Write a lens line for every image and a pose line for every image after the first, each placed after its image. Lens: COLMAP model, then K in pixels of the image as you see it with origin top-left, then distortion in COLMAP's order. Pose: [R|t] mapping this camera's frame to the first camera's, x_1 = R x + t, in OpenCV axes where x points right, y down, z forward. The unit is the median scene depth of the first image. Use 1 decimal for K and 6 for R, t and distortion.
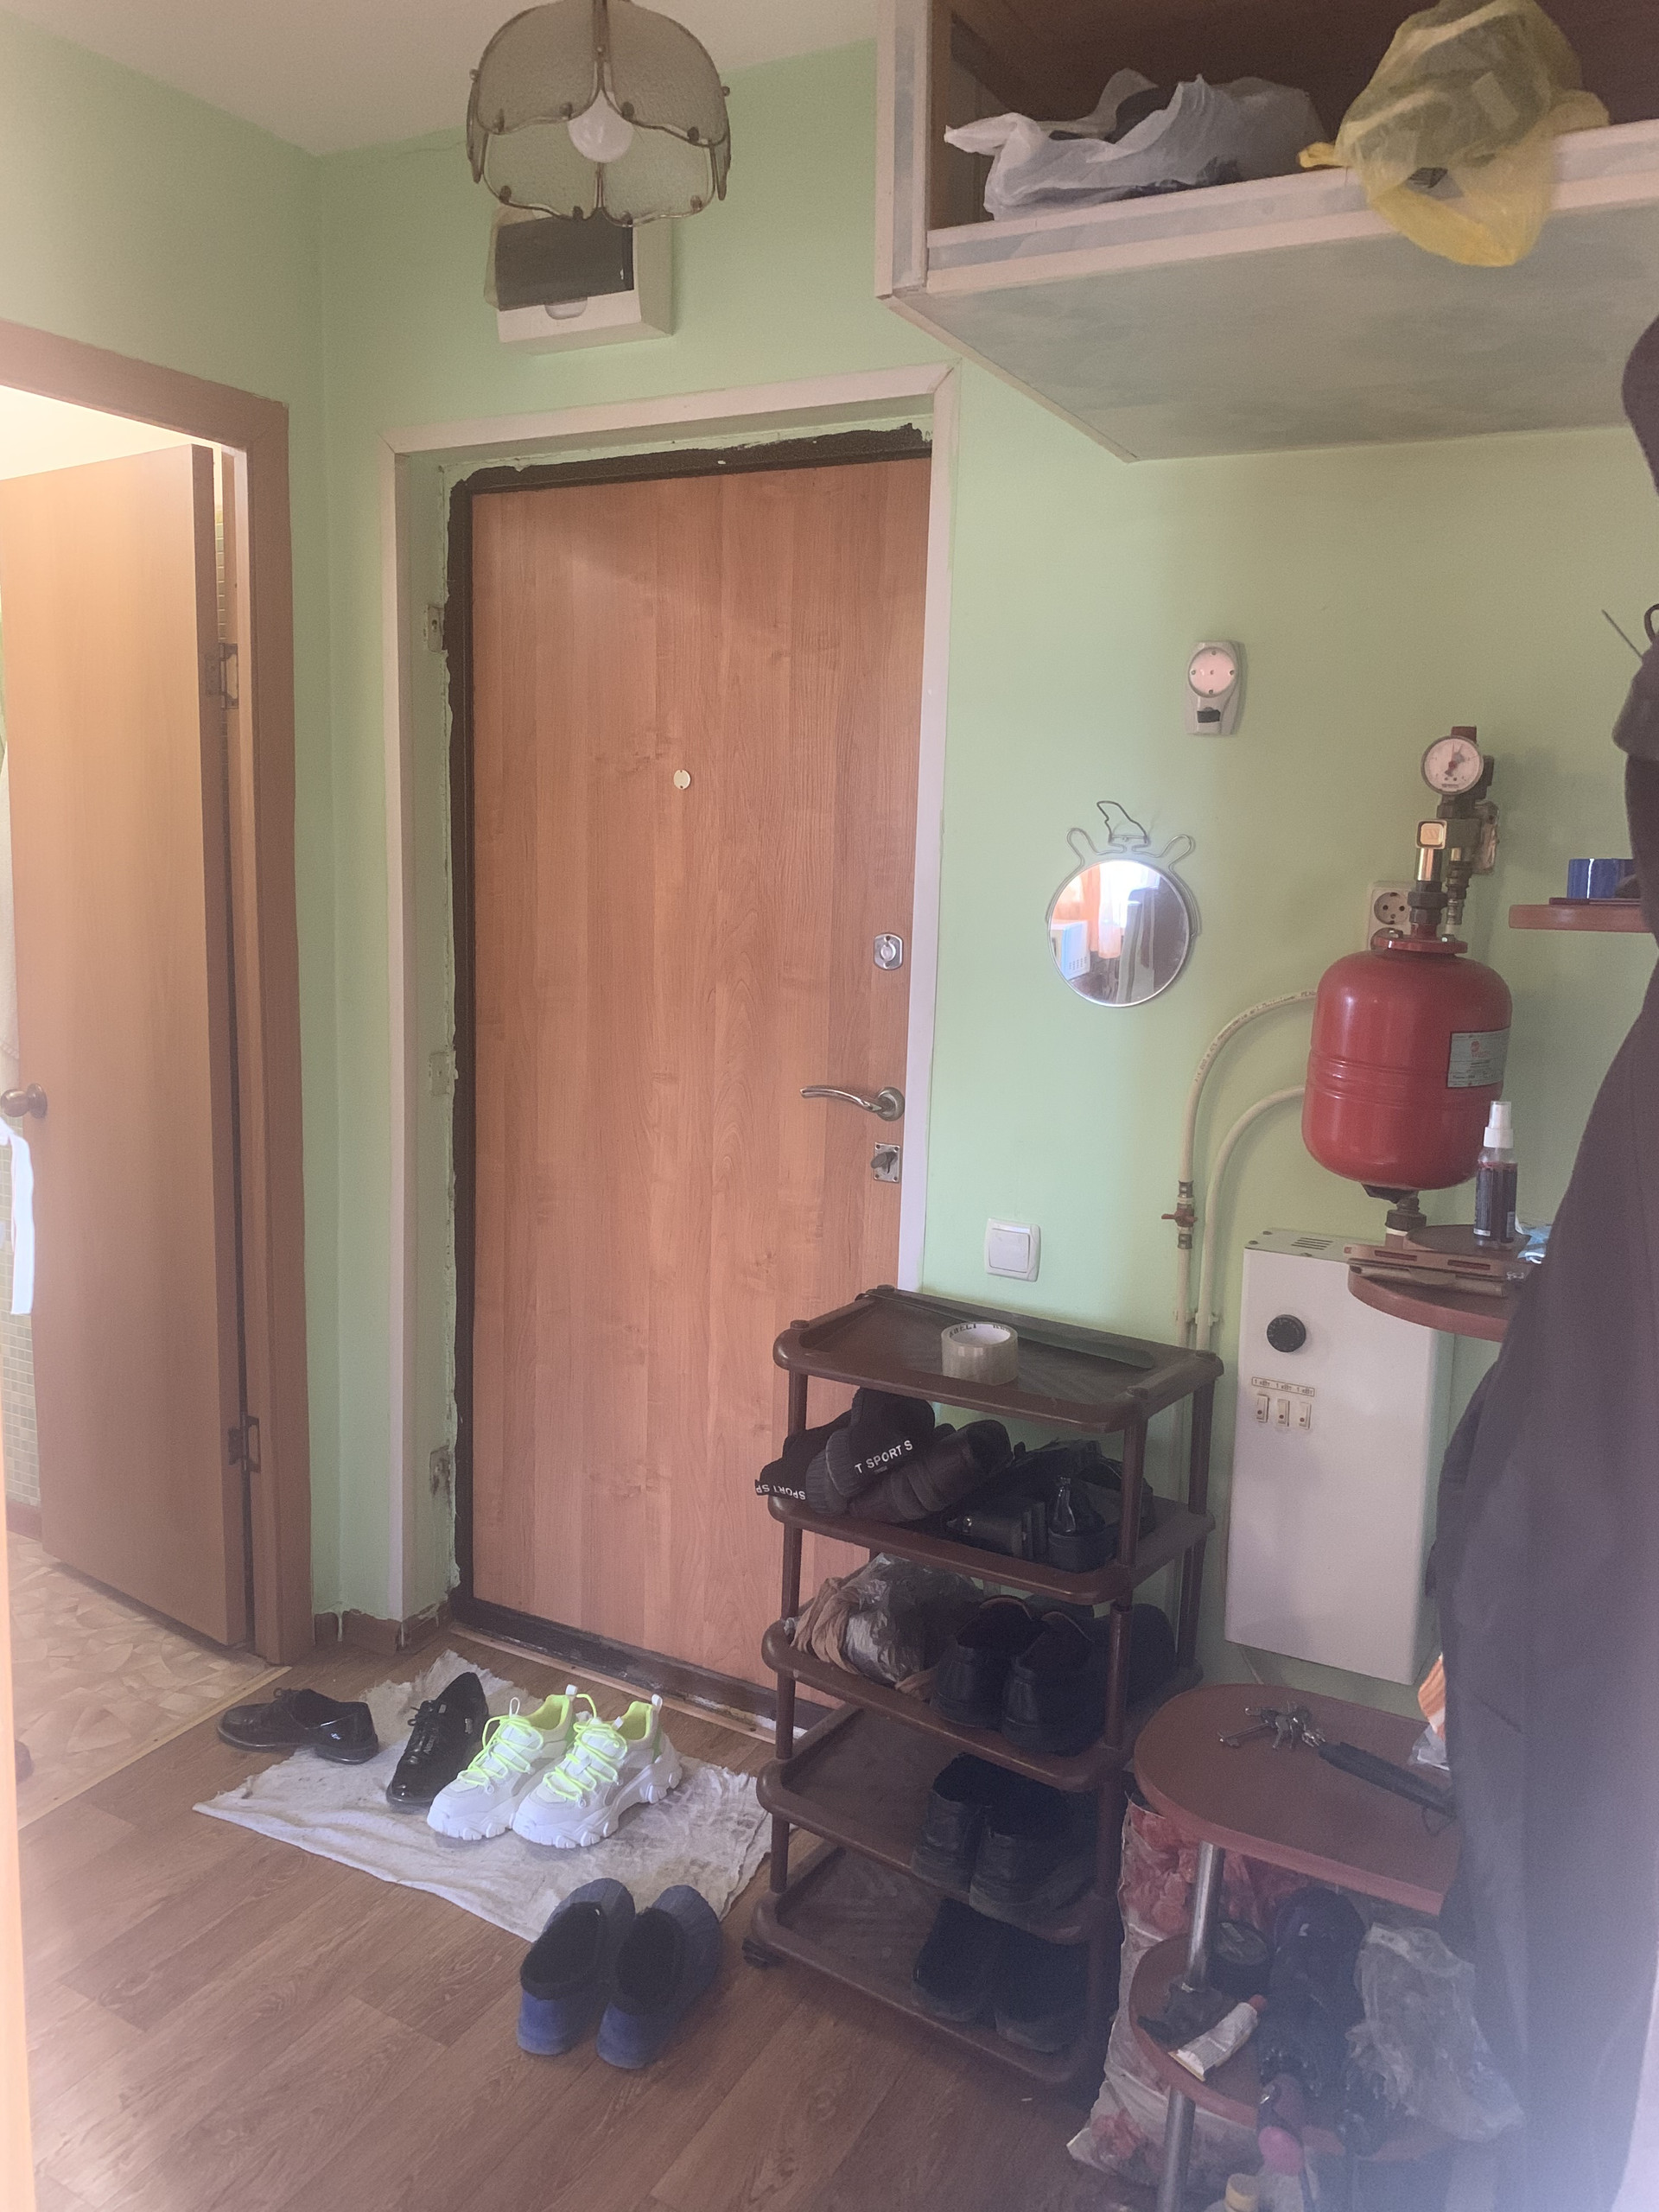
lens RADIAL K [[1682.6, 0, 829.5], [0, 1682.6, 1106.0], [0, 0, 1]] dist [0.107026, -0.214741]
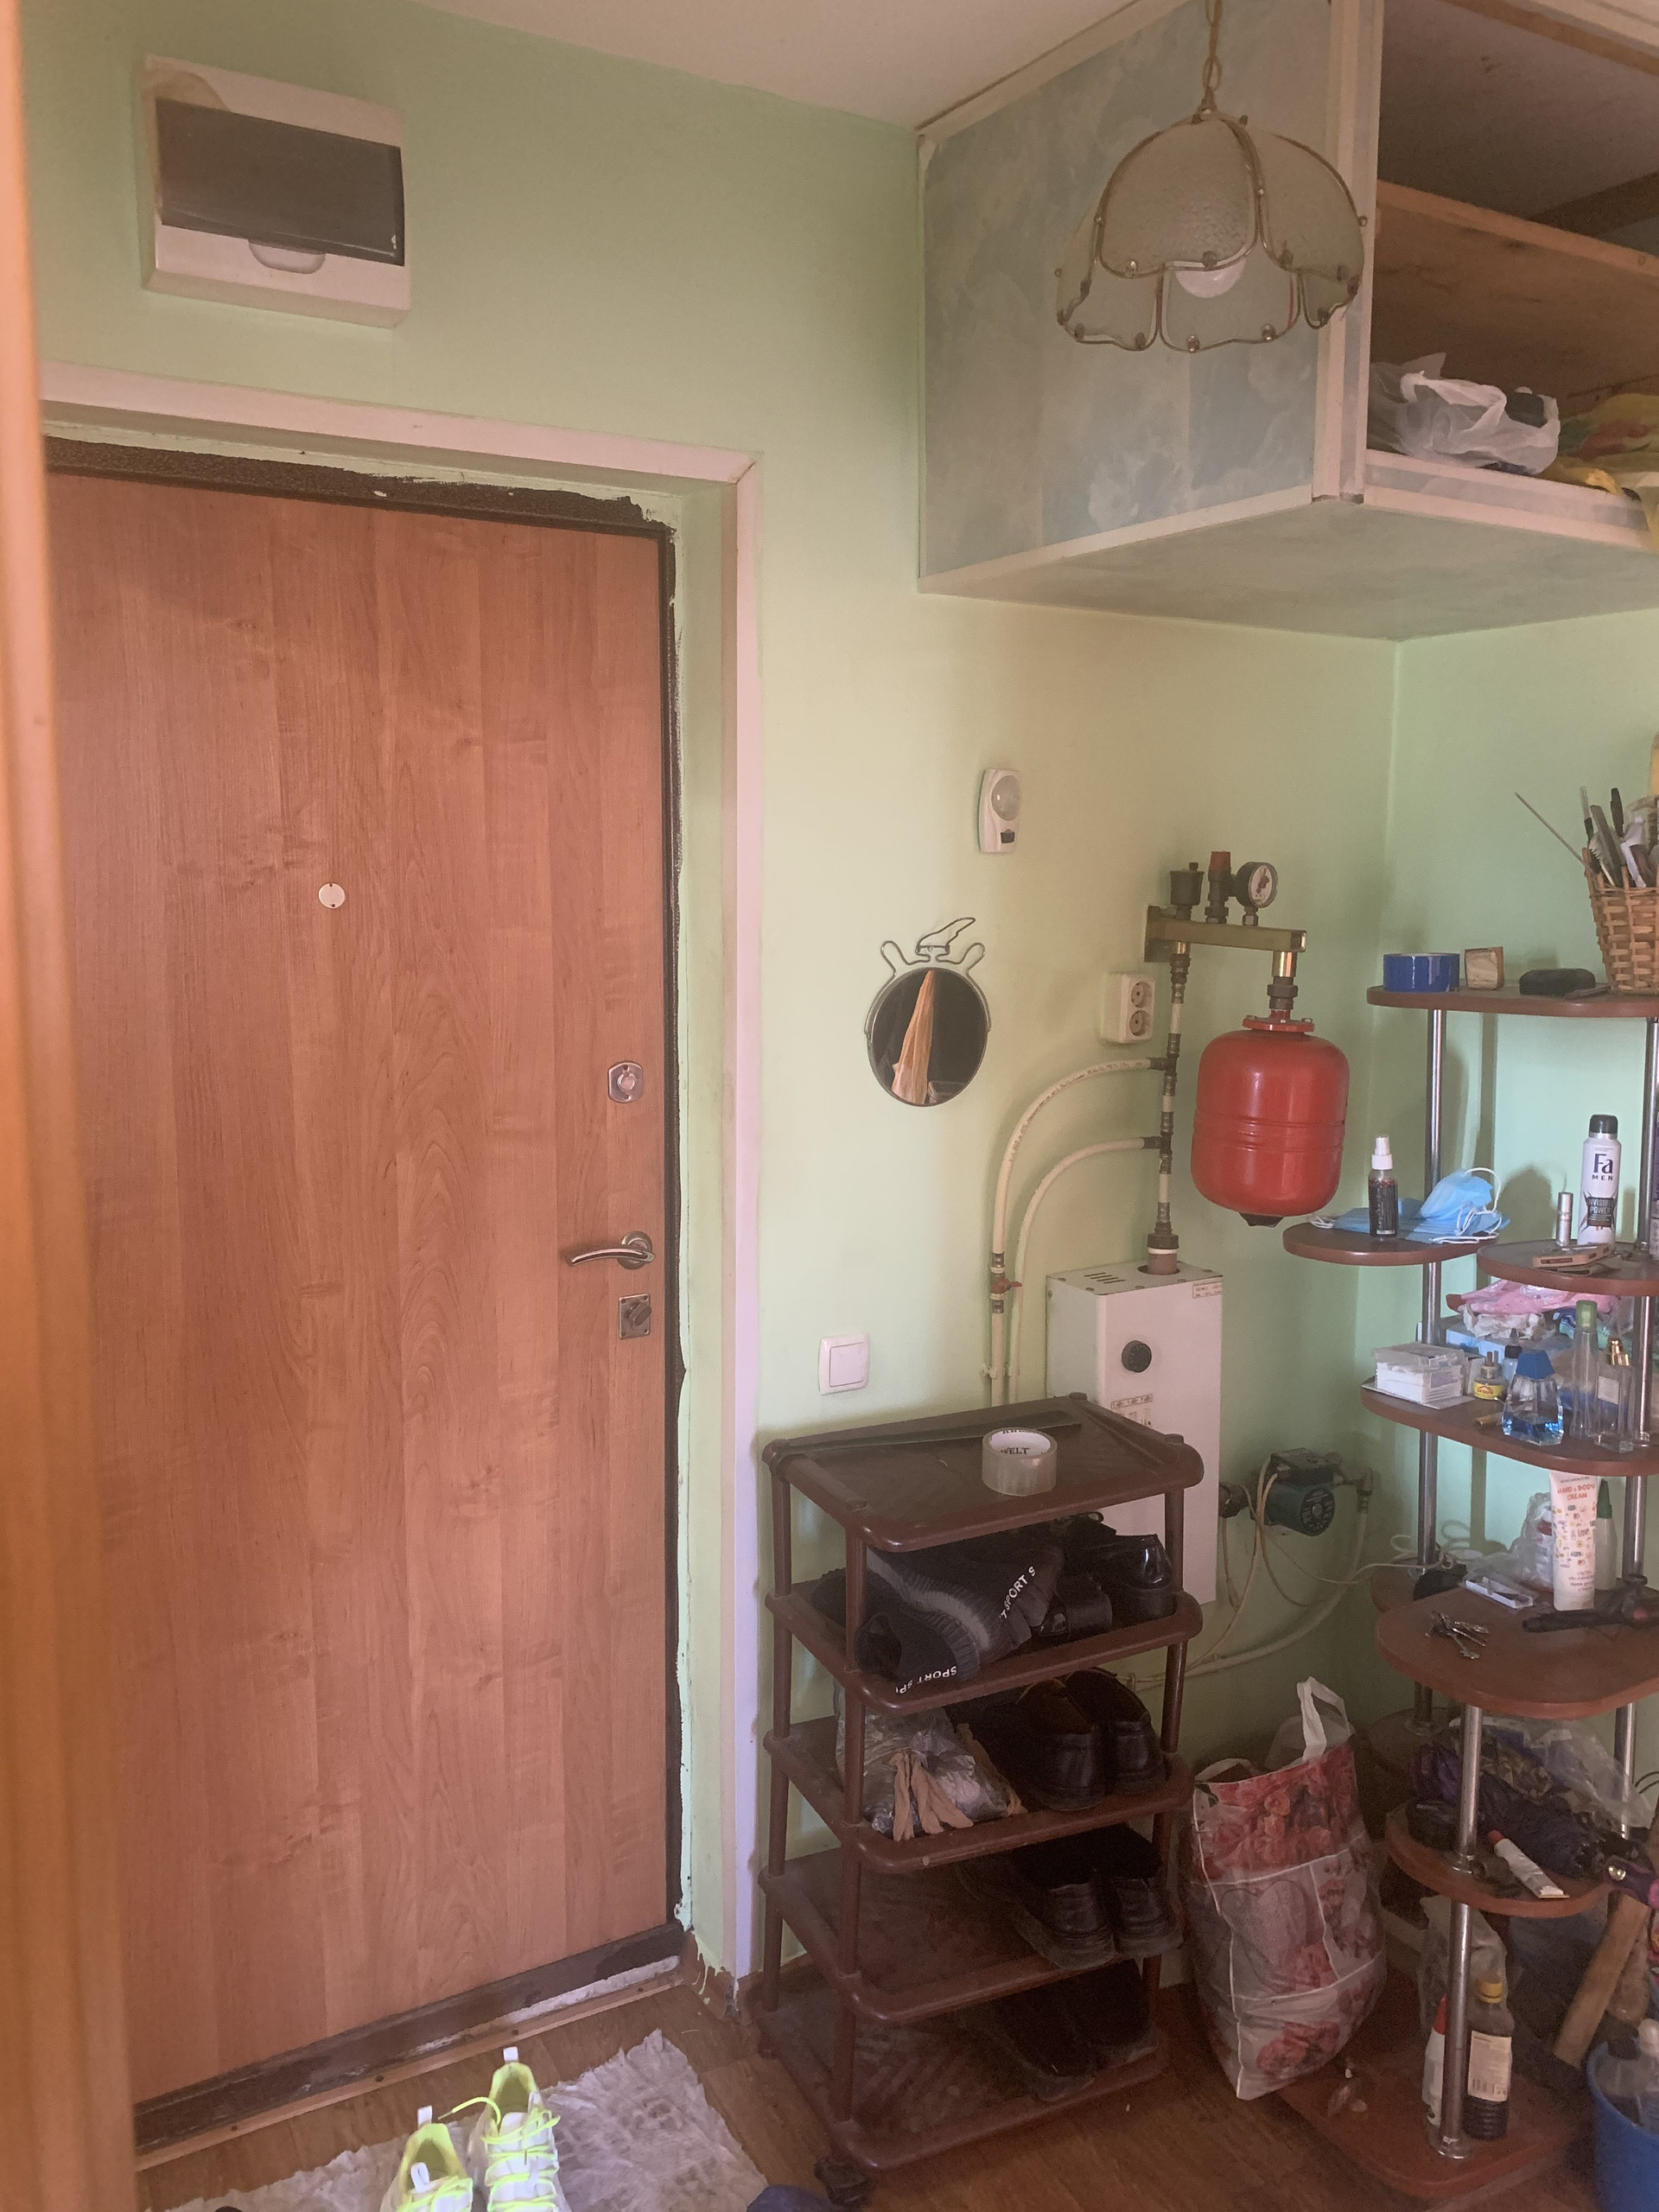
lens RADIAL K [[1670.1, 0, 827.5], [0, 1670.1, 1095.2], [0, 0, 1]] dist [0.028088, -0.034573]
pose [[0.512842, -0.150079, 0.845263, -0.633439], [0.144803, 0.985616, 0.087144, -0.141807], [-0.846183, 0.077706, 0.527197, 0.435406]]
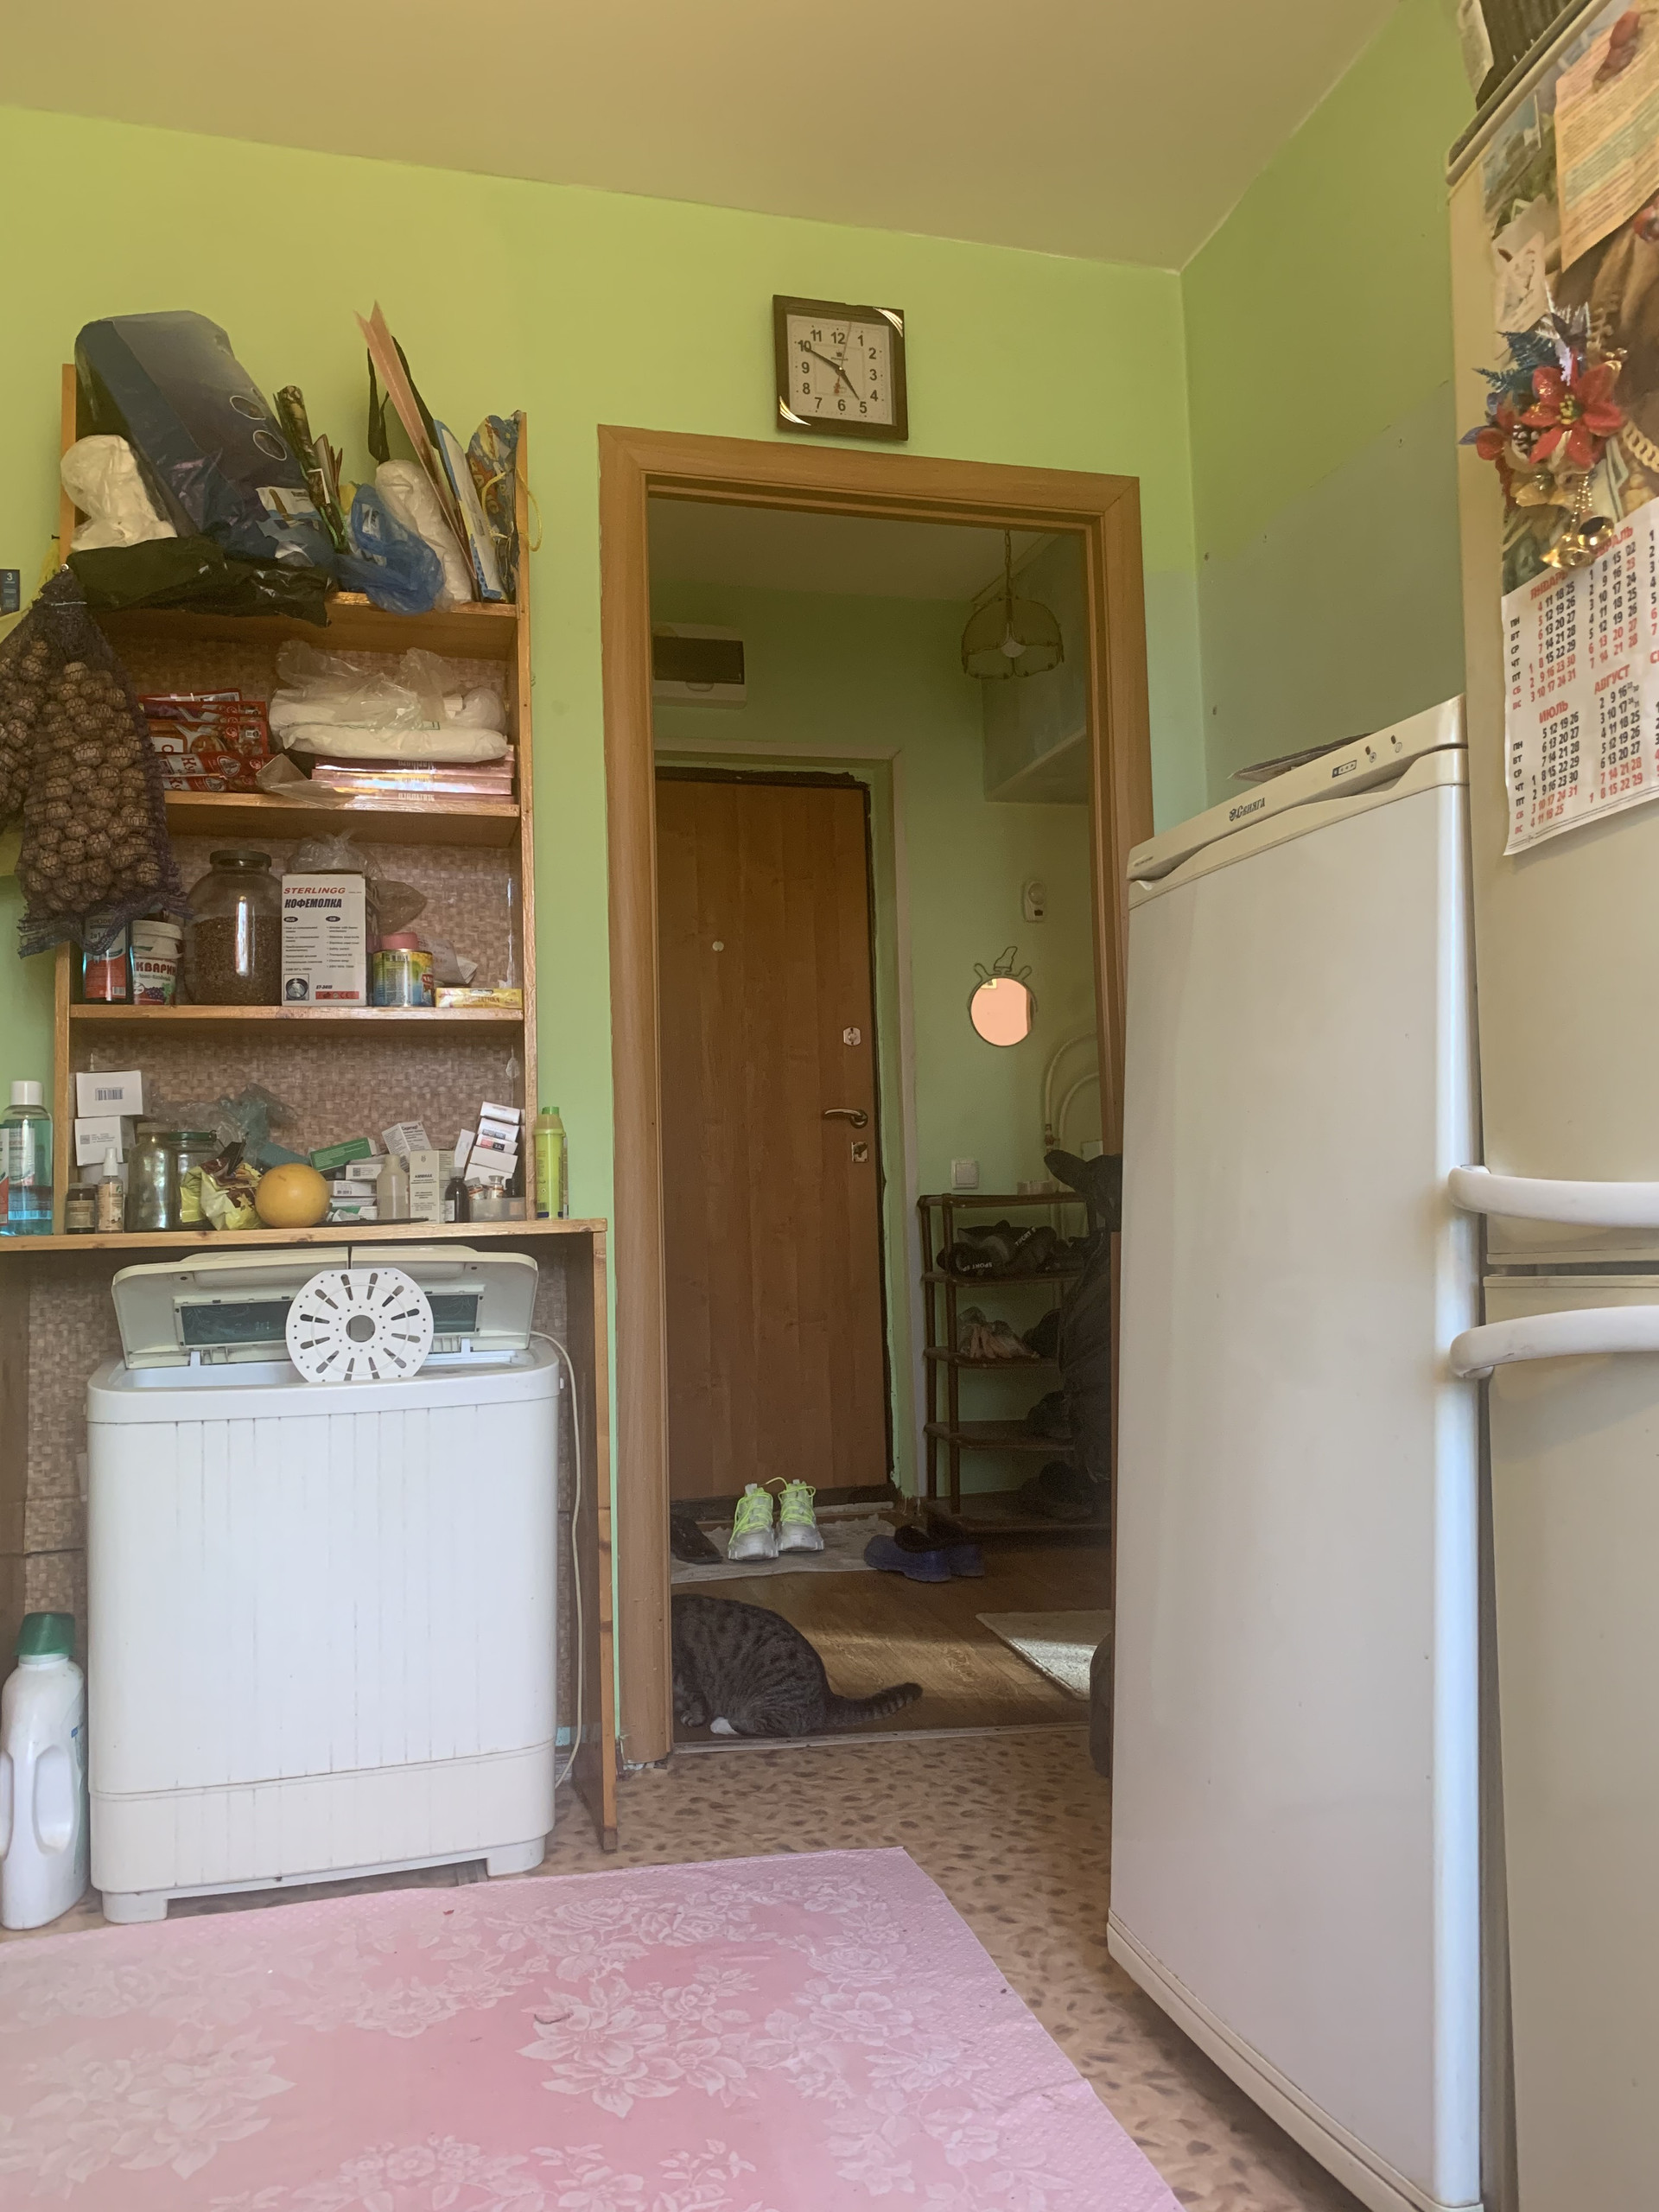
lens RADIAL K [[1654.5, 0, 816.0], [0, 1654.5, 1140.9], [0, 0, 1]] dist [0.096039, -0.163724]
pose [[0.719189, -0.008806, 0.694758, -1.223359], [0.163813, 0.973881, -0.157230, 0.290724], [-0.675227, 0.226888, 0.701847, -0.218117]]
